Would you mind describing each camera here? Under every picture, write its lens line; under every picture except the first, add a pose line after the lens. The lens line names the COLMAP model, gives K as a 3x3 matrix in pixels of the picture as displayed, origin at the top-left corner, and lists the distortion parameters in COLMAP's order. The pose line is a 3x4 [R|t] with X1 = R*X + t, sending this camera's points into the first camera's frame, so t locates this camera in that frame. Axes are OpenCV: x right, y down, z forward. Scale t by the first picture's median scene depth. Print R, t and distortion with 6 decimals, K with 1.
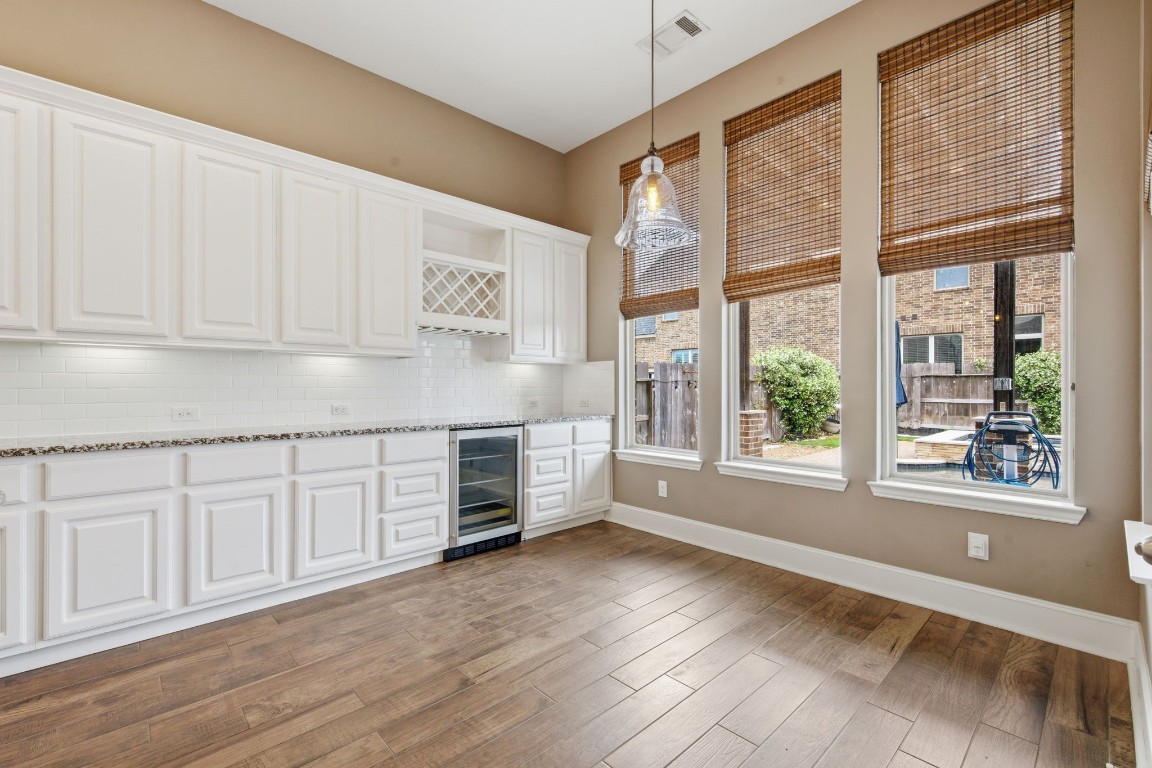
lens RADIAL K [[495.1, 0, 577.9], [0, 495.1, 387.9], [0, 0, 1]] dist [-0.000592, 0.000164]
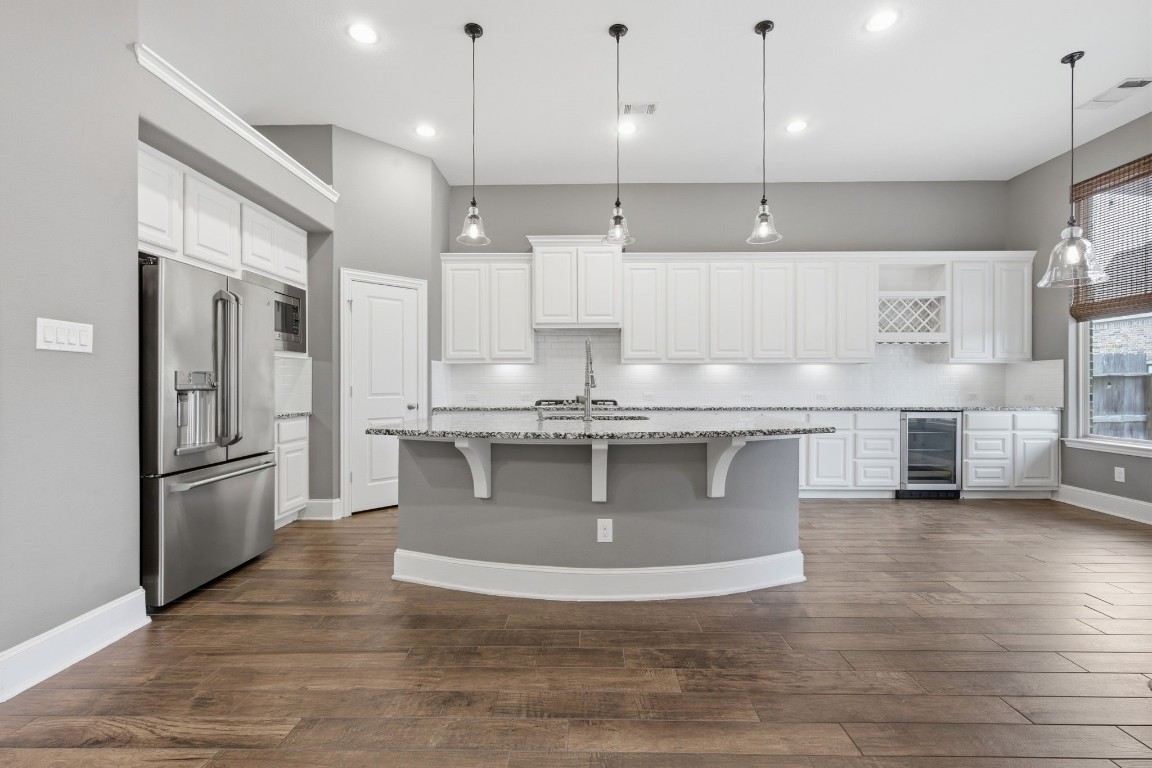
lens RADIAL K [[495.1, 0, 581.2], [0, 495.1, 385.5], [0, 0, 1]] dist [-0.000592, 0.000164]
pose [[0.720055, 0.002812, -0.693911, 0.082264], [-0.000199, 0.999993, 0.003846, 0.000694], [0.693917, -0.002631, 0.720050, -0.728421]]
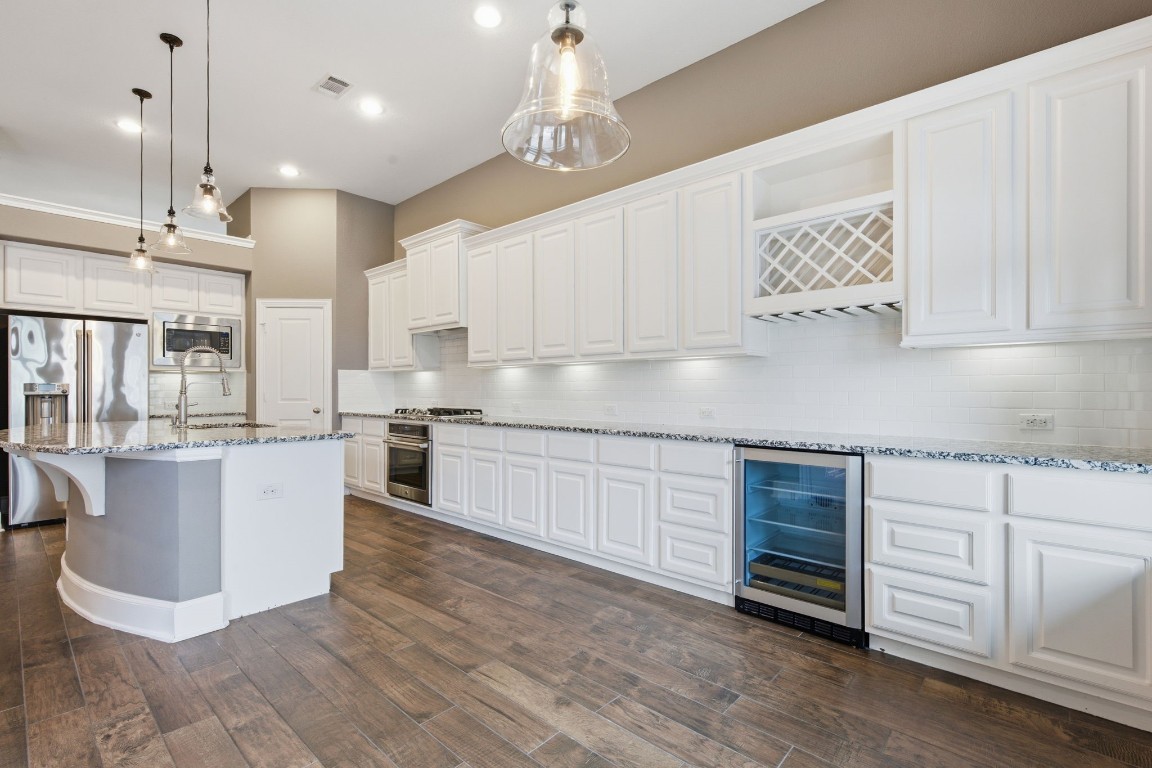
lens RADIAL K [[520.2, 0, 577.8], [0, 520.2, 388.7], [0, 0, 1]] dist [0.003040, 0.000305]
pose [[0.086123, 0.001574, -0.996283, 0.525835], [0.001049, 0.999998, 0.001671, -0.006912], [0.996284, -0.001189, 0.086121, 0.649925]]
